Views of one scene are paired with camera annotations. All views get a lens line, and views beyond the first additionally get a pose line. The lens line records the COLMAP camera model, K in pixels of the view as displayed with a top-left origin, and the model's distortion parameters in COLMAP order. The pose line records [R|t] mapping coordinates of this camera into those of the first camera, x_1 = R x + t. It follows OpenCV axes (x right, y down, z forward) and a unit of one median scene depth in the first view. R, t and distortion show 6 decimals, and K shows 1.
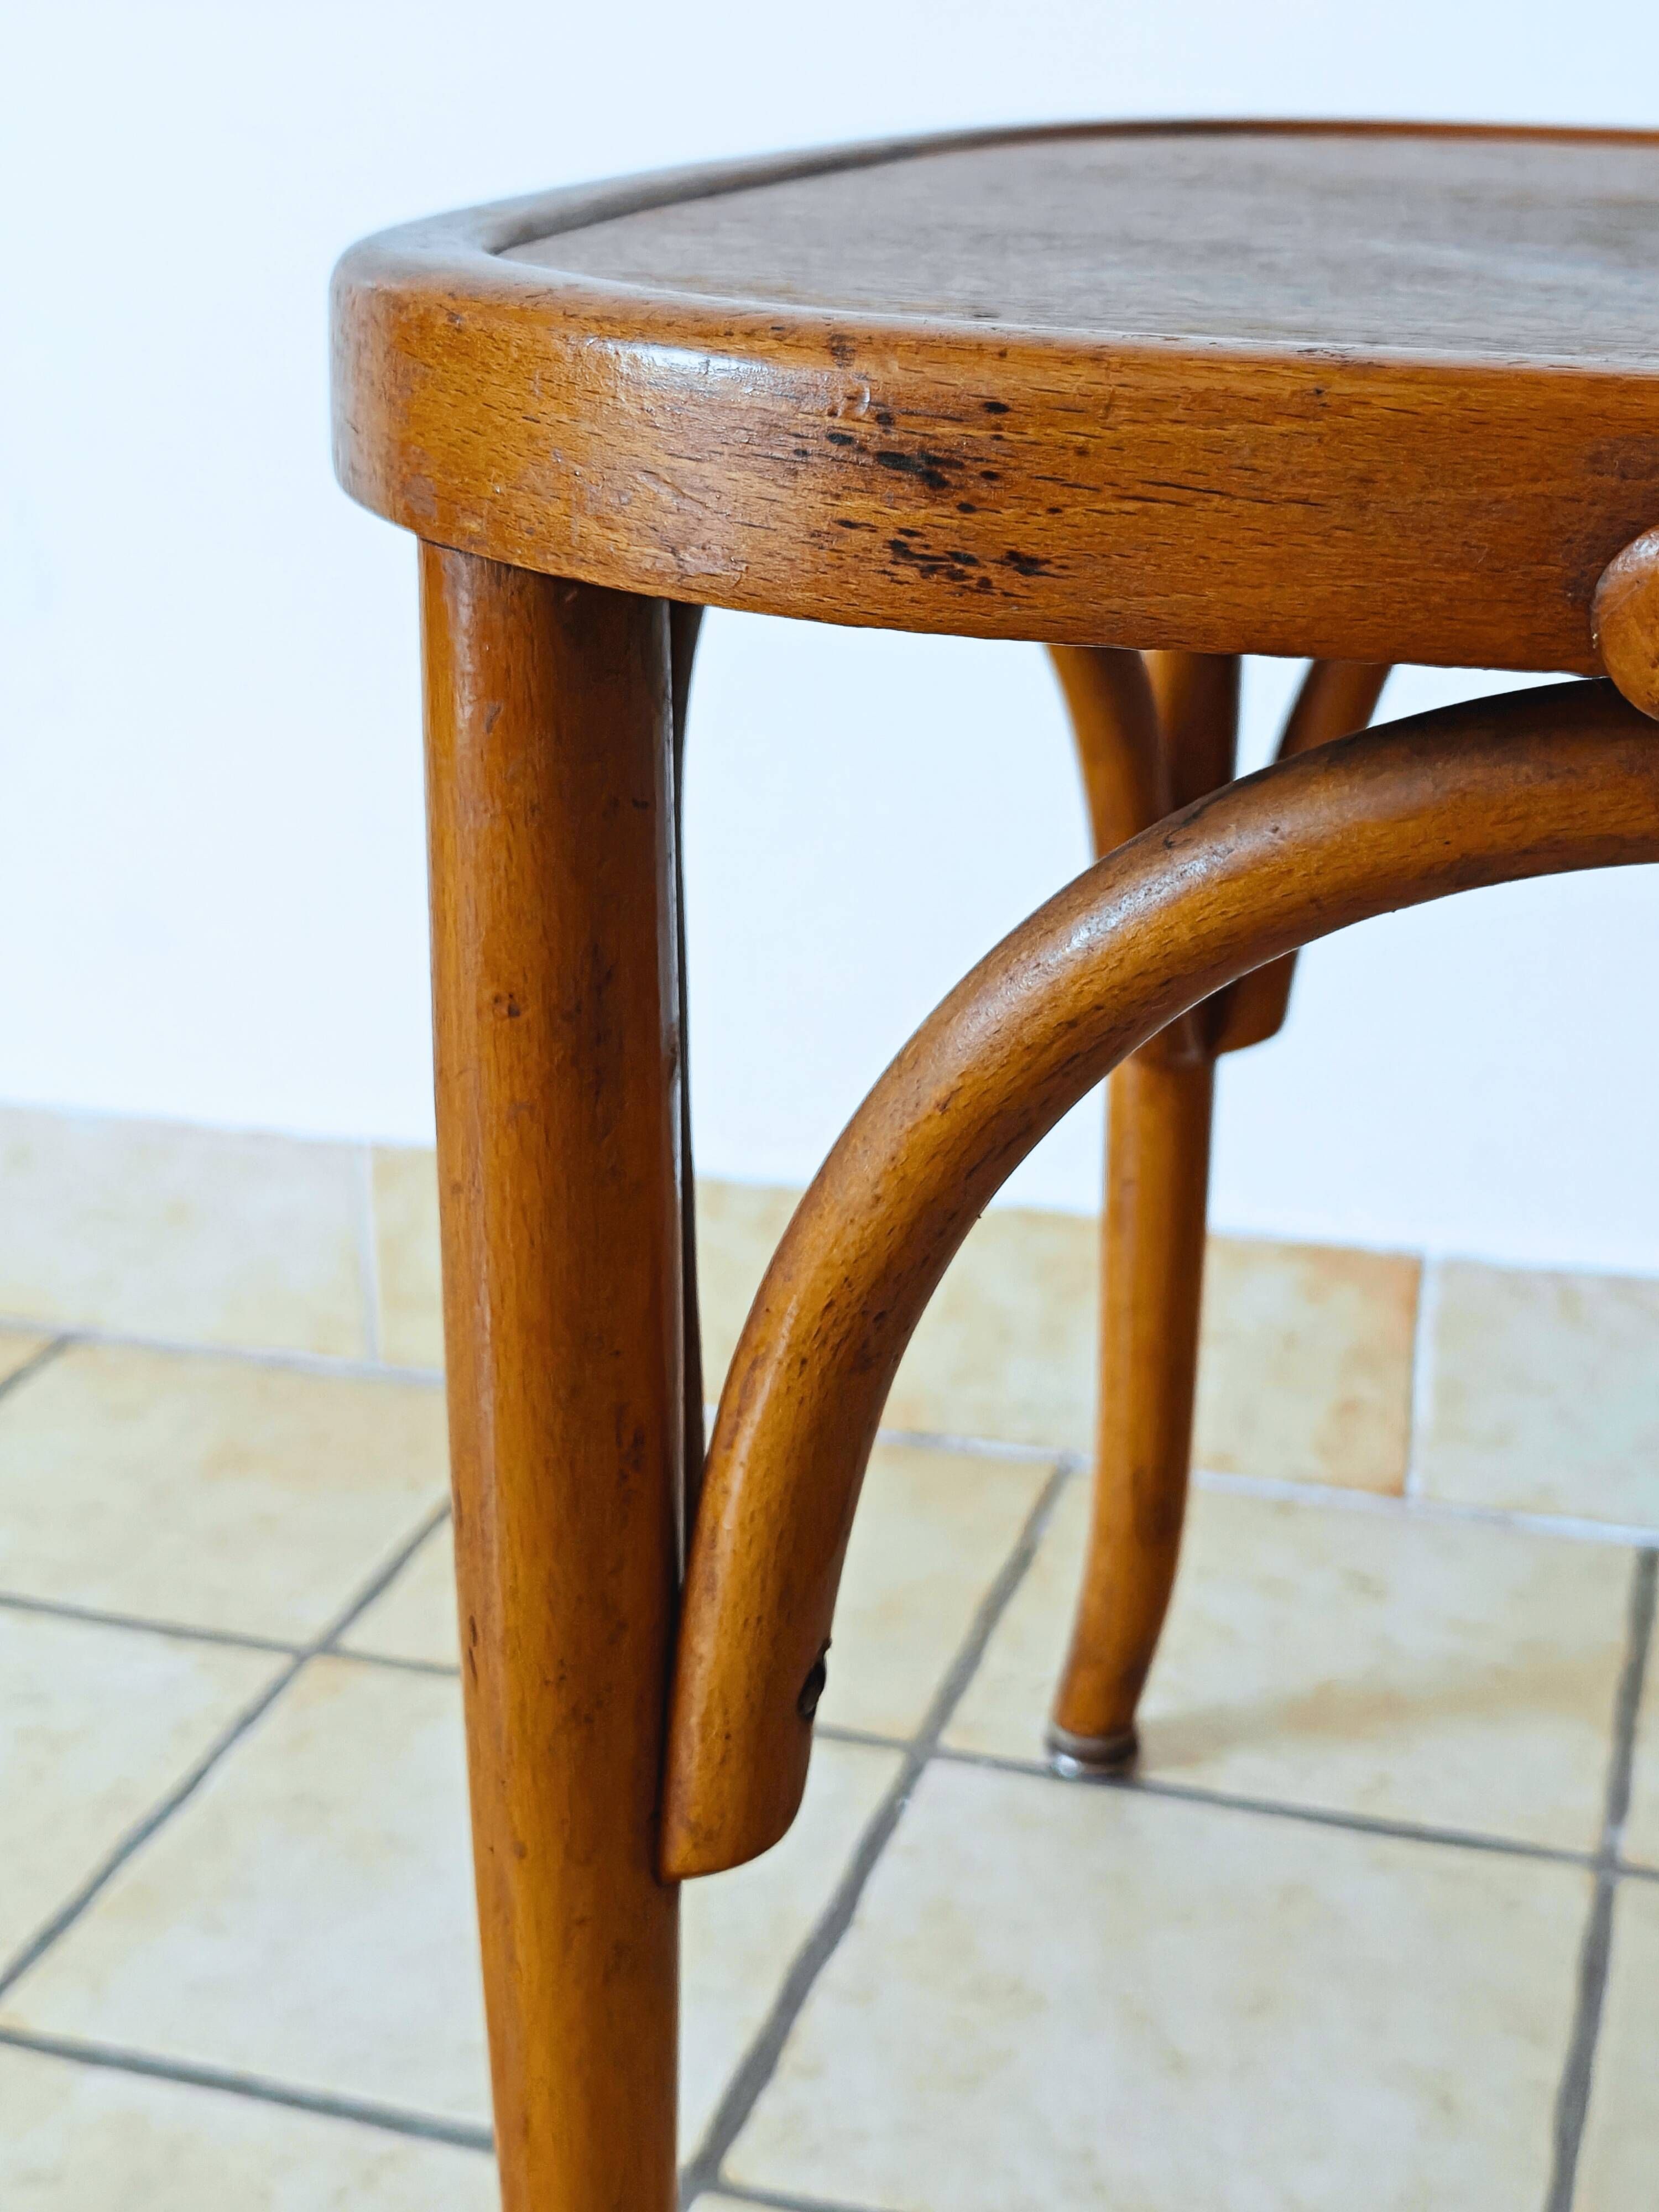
lens RADIAL K [[3206.9, 0, 806.0], [0, 3206.9, 1050.2], [0, 0, 1]] dist [0.032897, 0.000000]
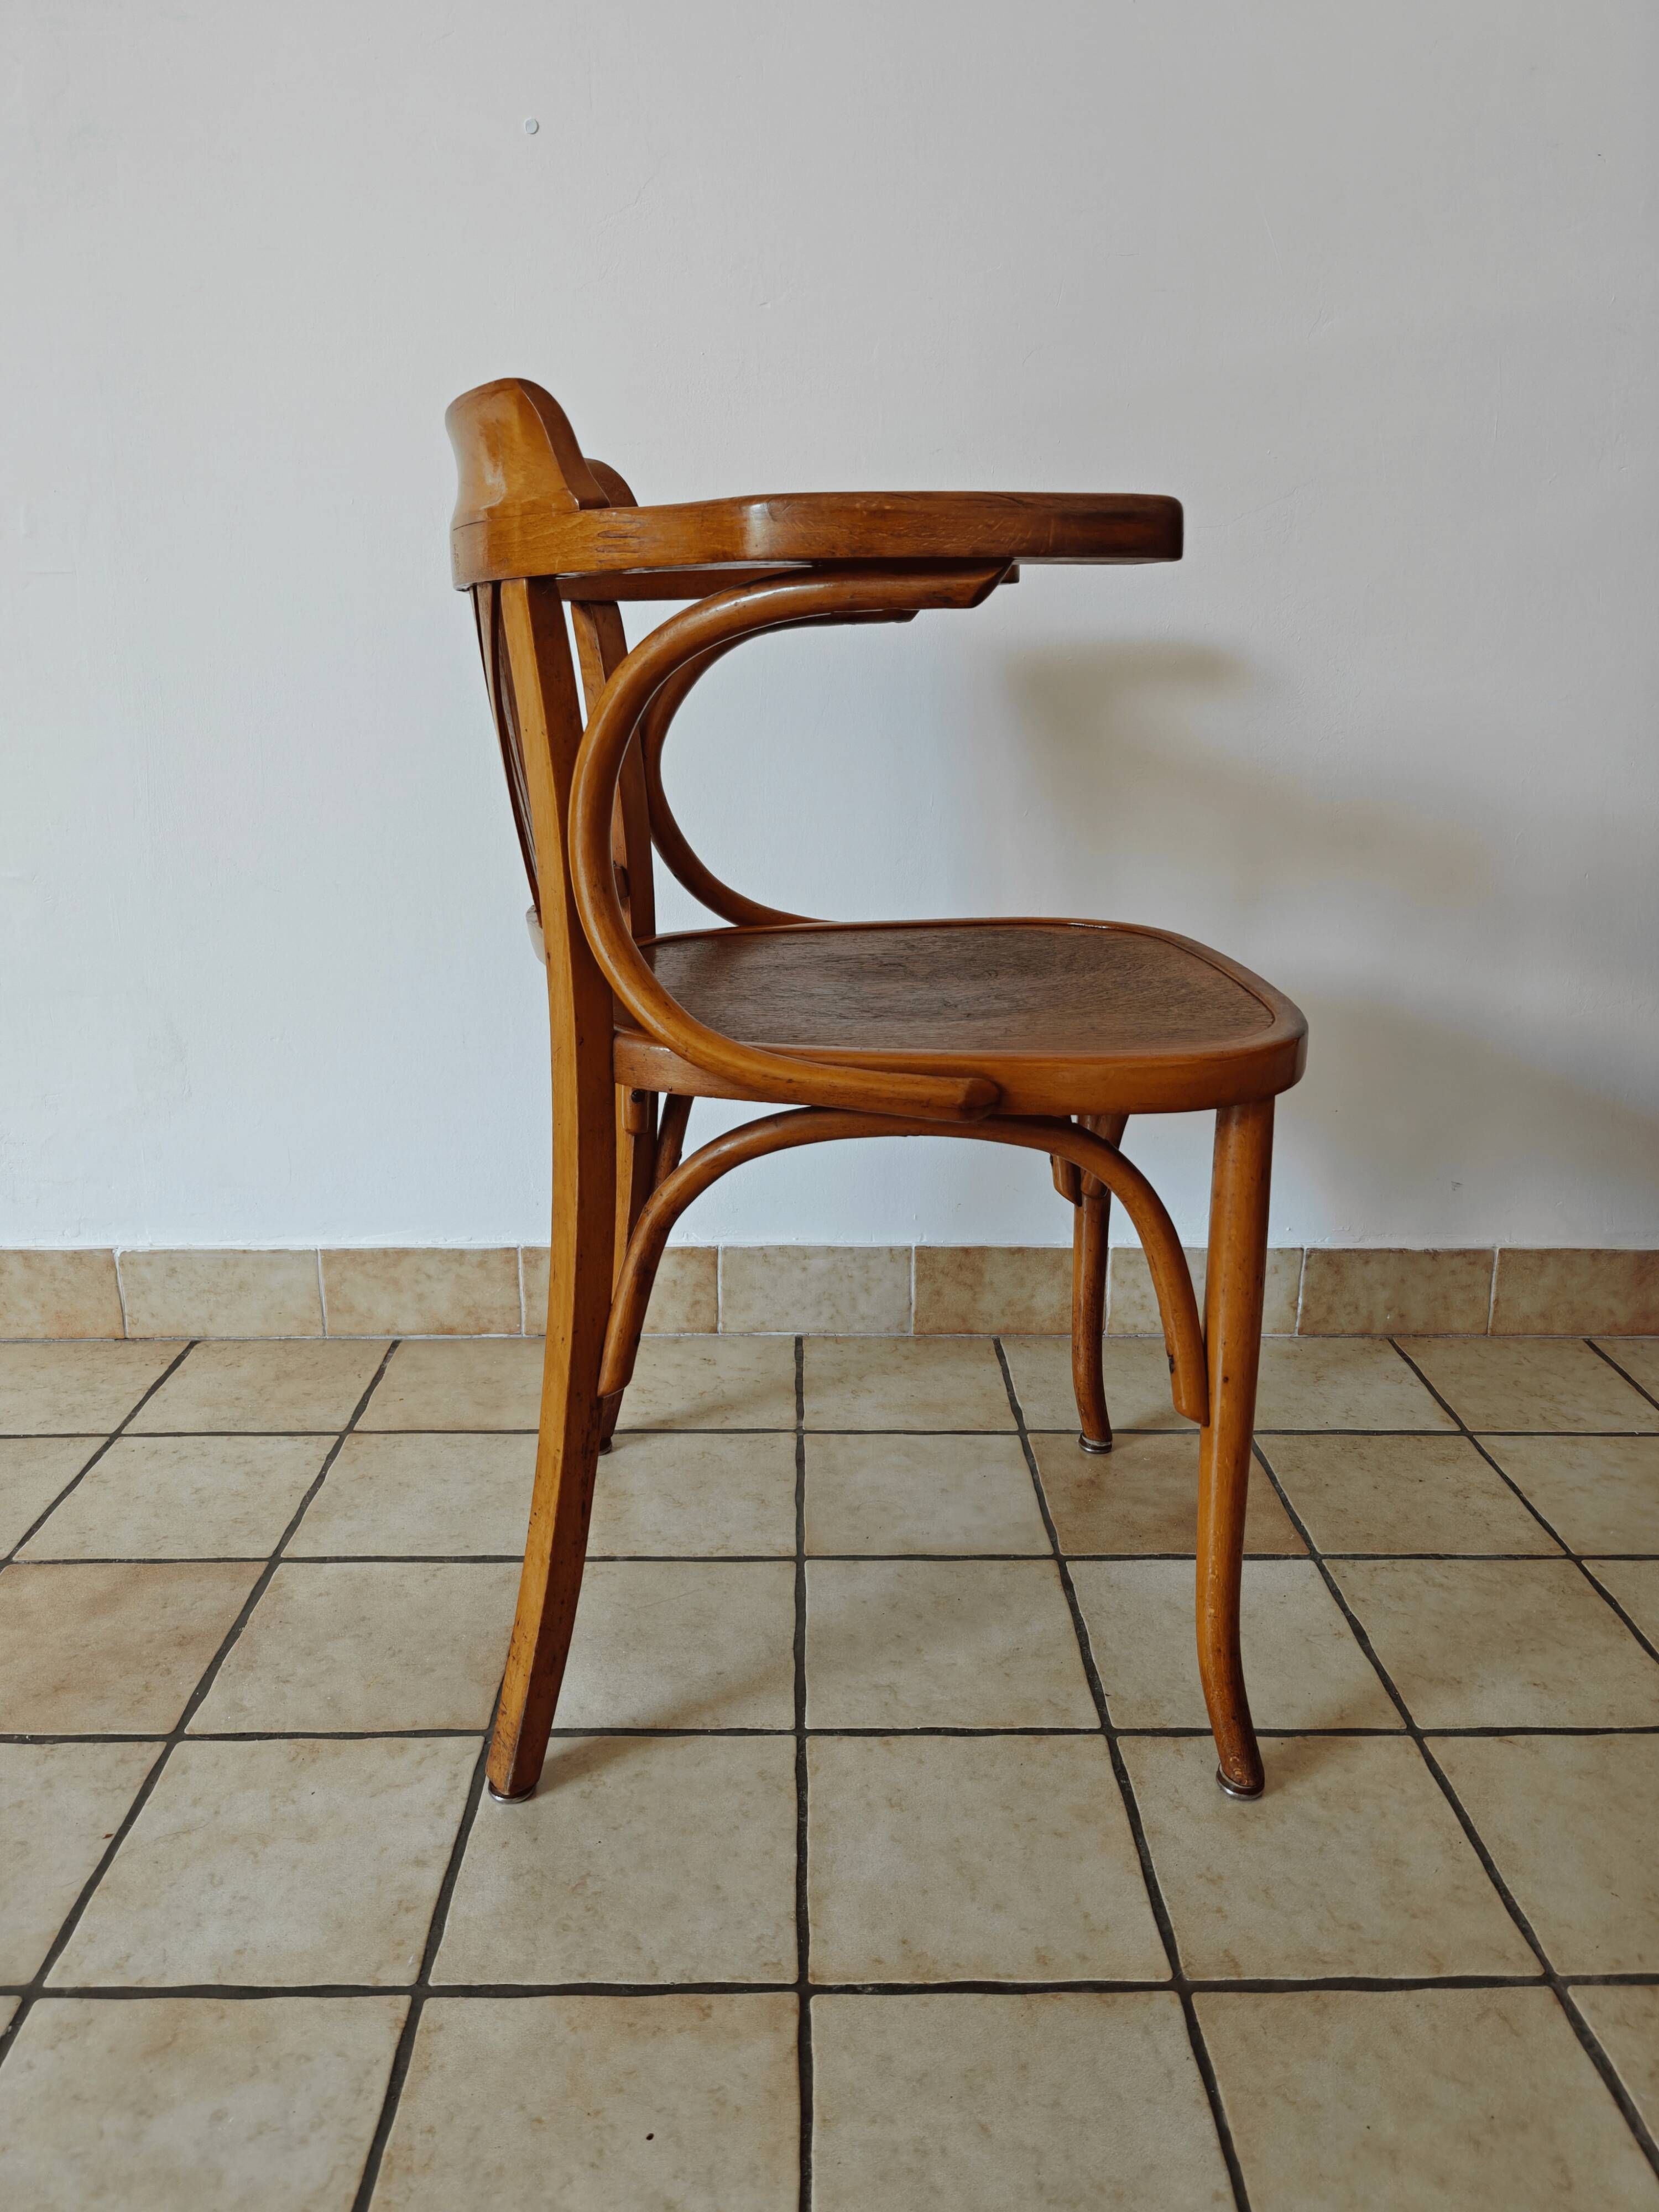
lens RADIAL K [[1712.1, 0, 804.3], [0, 1712.1, 1071.9], [0, 0, 1]] dist [0.055952, -0.066426]
pose [[0.952372, -0.076888, 0.295087, -0.204097], [0.094419, 0.994487, -0.045607, -0.019249], [-0.289954, 0.071297, 0.954381, -0.597825]]
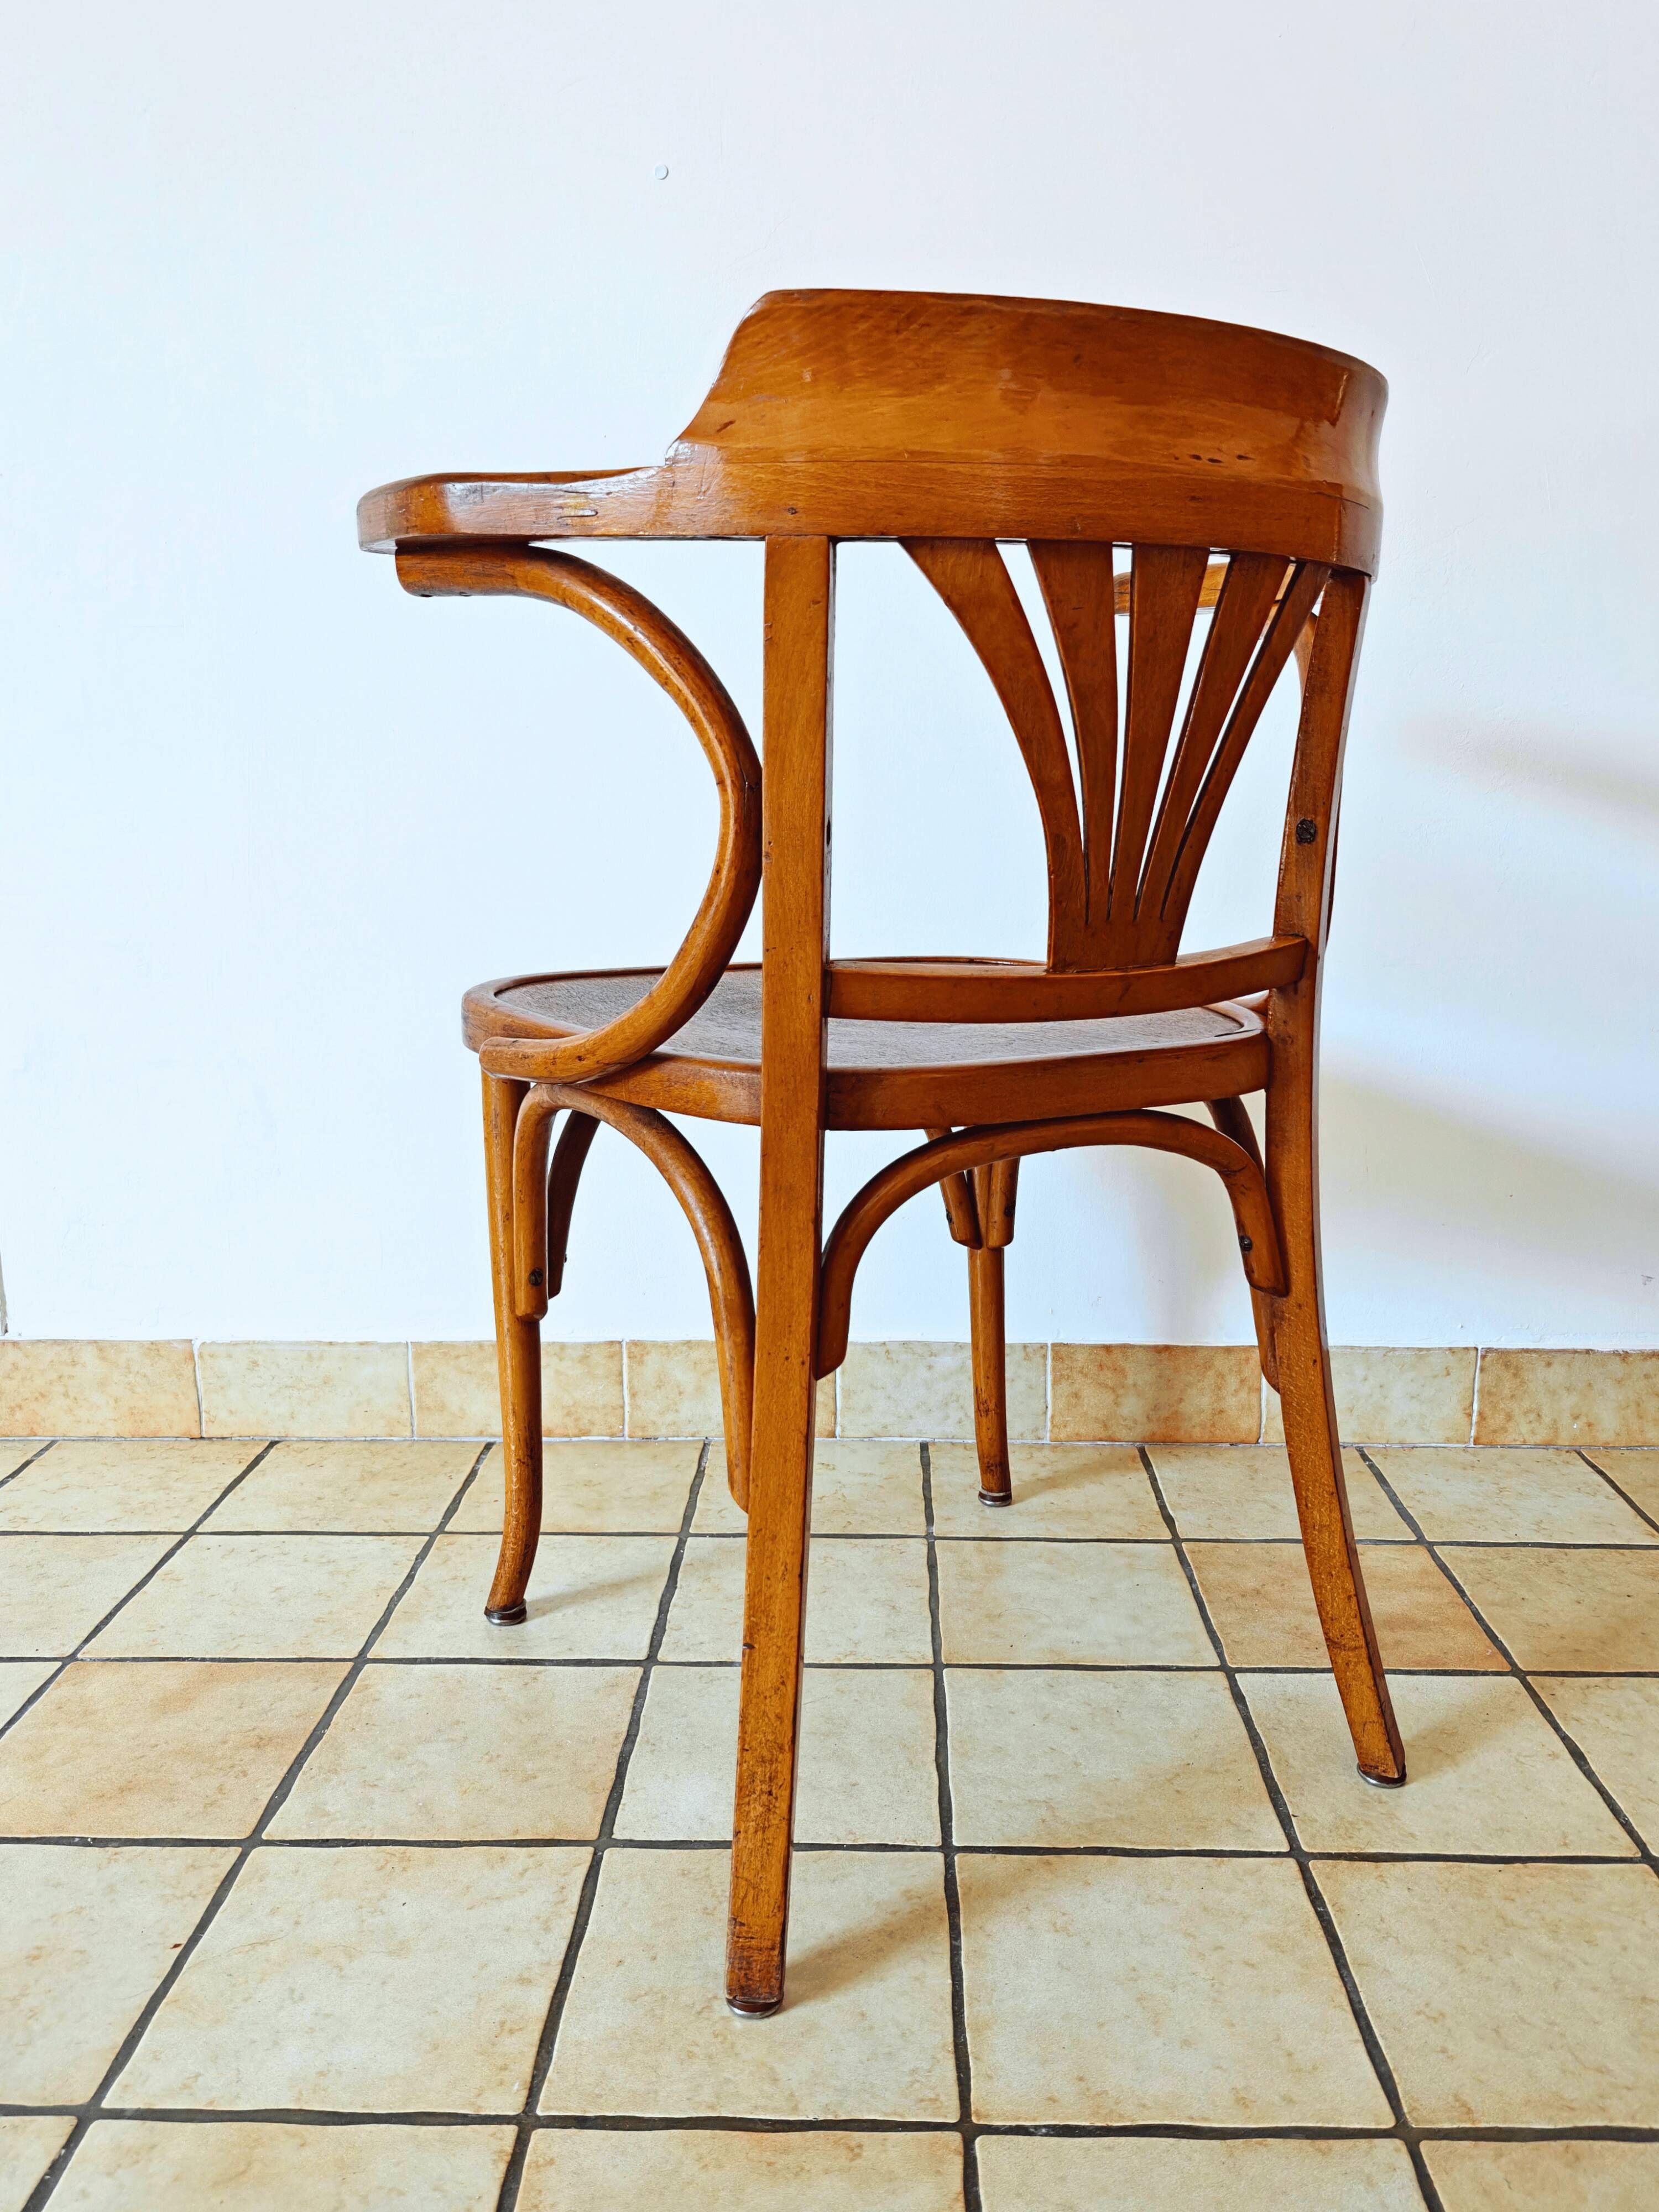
lens RADIAL K [[1778.8, 0, 833.5], [0, 1778.8, 1088.1], [0, 0, 1]] dist [0.052561, -0.061518]
pose [[0.961440, -0.048062, 0.270782, -0.232628], [0.088108, 0.986543, -0.137731, 0.065516], [-0.260519, 0.156279, 0.952737, -0.527668]]
